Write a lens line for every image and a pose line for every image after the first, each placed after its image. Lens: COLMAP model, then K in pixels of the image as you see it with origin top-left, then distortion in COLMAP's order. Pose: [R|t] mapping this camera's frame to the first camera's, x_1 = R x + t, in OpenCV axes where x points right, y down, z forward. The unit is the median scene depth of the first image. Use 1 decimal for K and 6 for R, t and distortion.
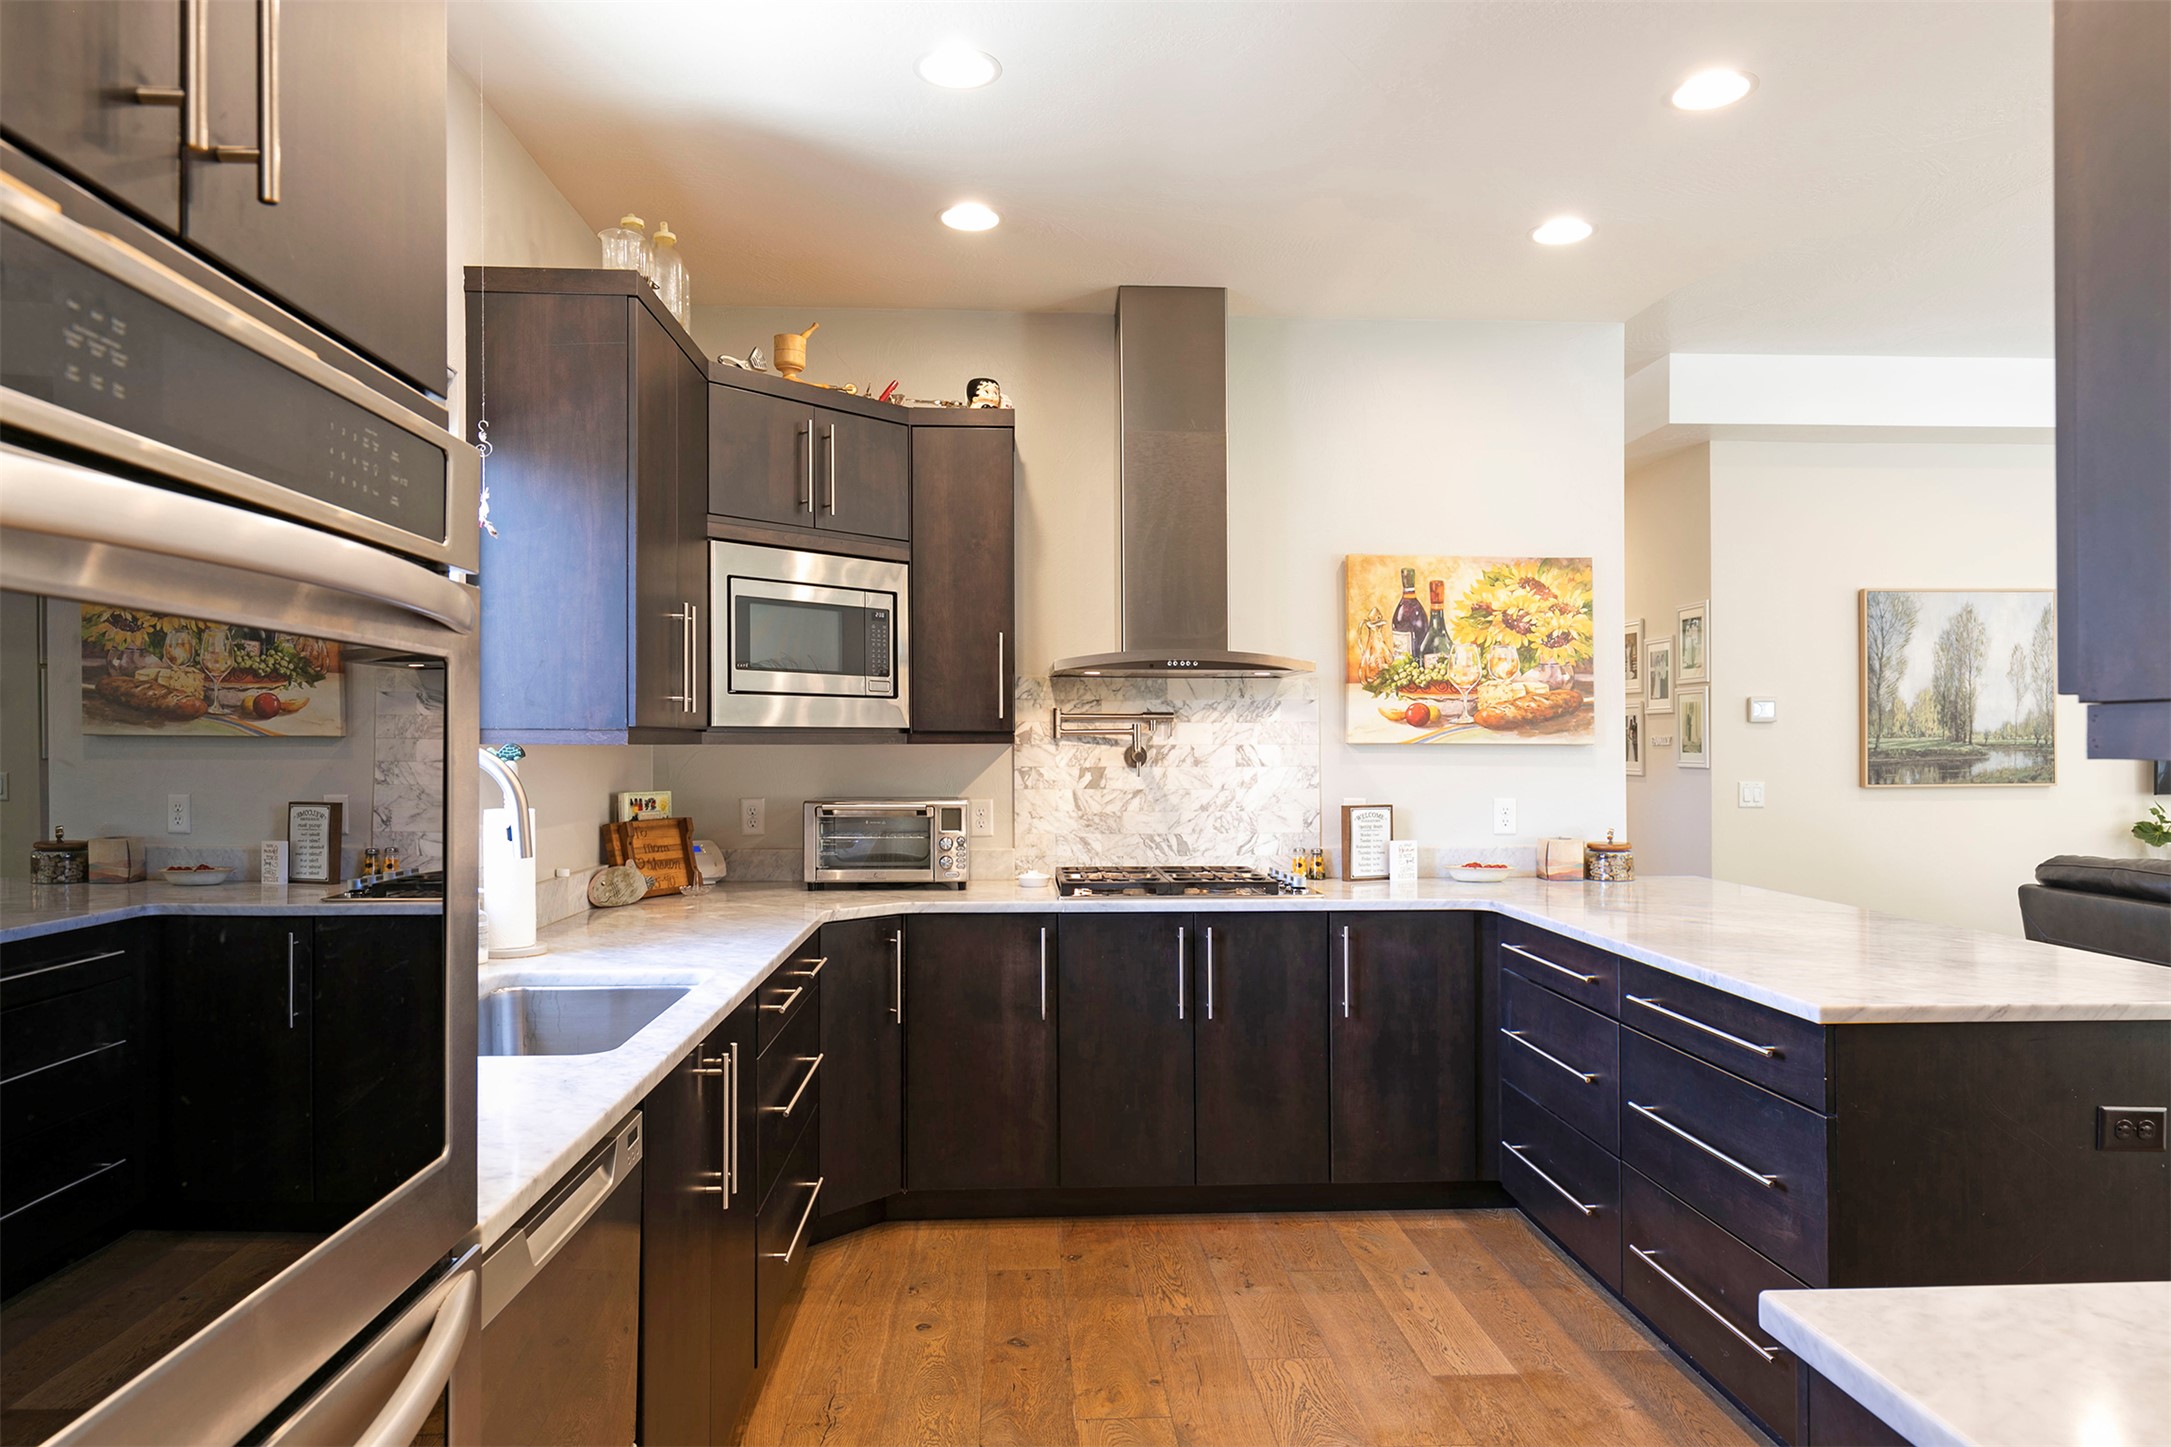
lens RADIAL K [[1408.6, 0, 1085.5], [0, 1408.6, 723.5], [0, 0, 1]] dist [0.003992, 0.000885]
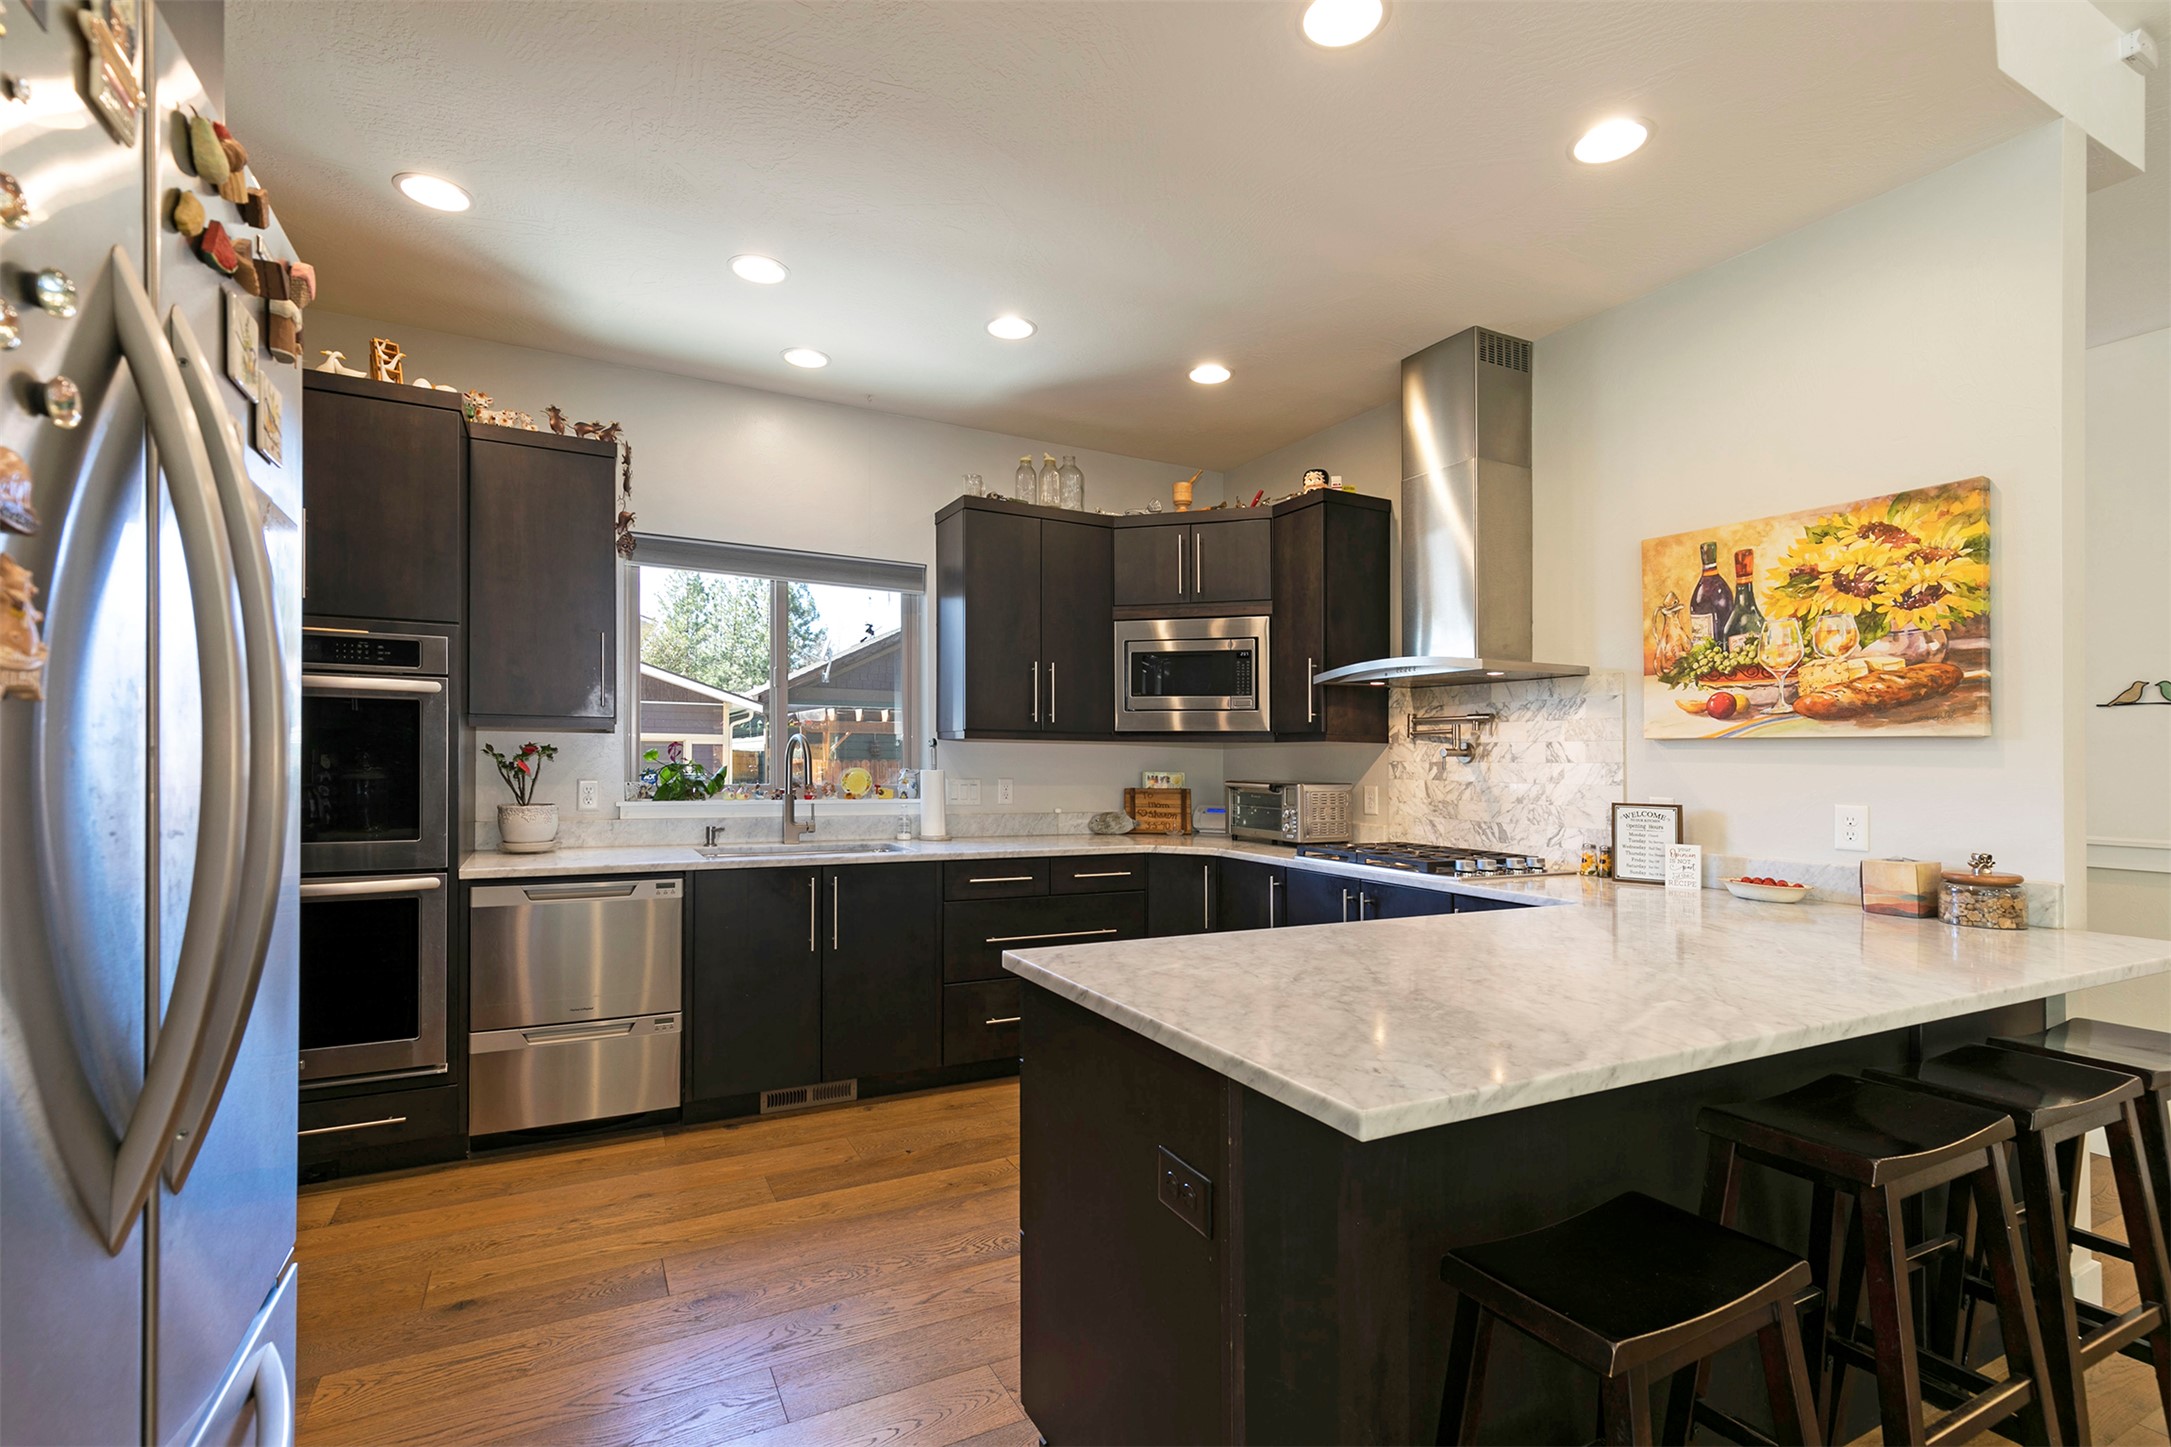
lens RADIAL K [[983.9, 0, 1084.5], [0, 983.9, 753.3], [0, 0, 1]] dist [-0.000251, -0.000118]
pose [[0.411980, -0.001771, -0.911191, 0.634598], [0.000233, 0.999998, -0.001838, 0.024903], [0.911193, 0.000545, 0.411980, 0.380420]]
